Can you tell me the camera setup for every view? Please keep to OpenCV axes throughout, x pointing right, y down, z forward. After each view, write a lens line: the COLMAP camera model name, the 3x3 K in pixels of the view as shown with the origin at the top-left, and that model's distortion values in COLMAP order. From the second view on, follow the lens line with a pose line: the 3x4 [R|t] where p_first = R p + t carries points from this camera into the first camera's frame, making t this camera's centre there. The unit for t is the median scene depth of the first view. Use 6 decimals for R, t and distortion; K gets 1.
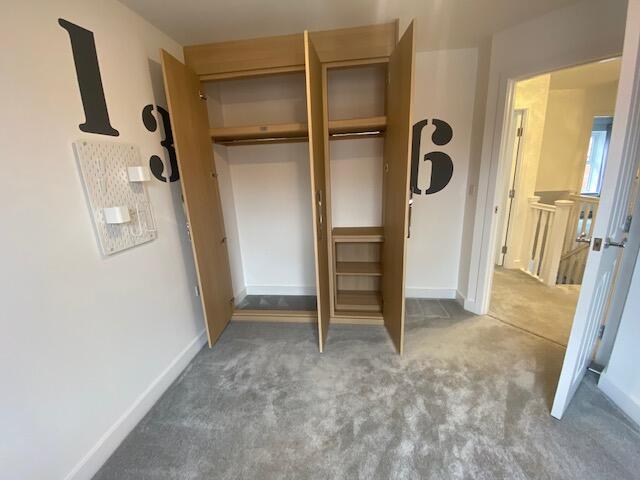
lens RADIAL K [[259.2, 0, 320.0], [0, 259.2, 240.0], [0, 0, 1]] dist [0.024940, -0.019884]
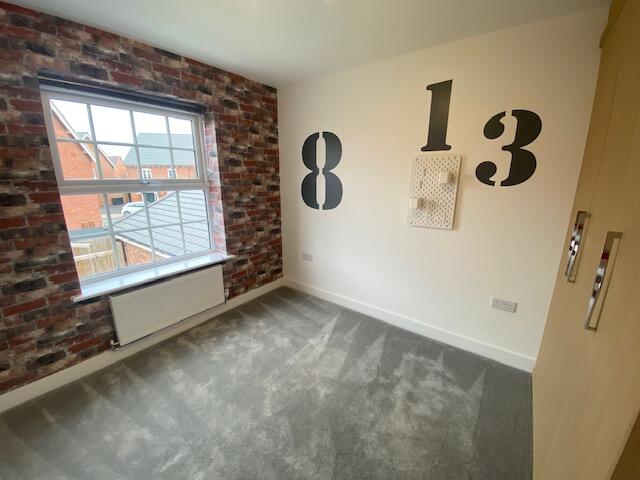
lens RADIAL K [[259.2, 0, 320.0], [0, 259.2, 240.0], [0, 0, 1]] dist [0.024940, -0.019884]
pose [[-0.489197, 0.247917, -0.836196, 0.765221], [-0.205240, 0.899103, 0.386638, -0.330649], [0.847681, 0.360764, -0.388956, 1.030467]]
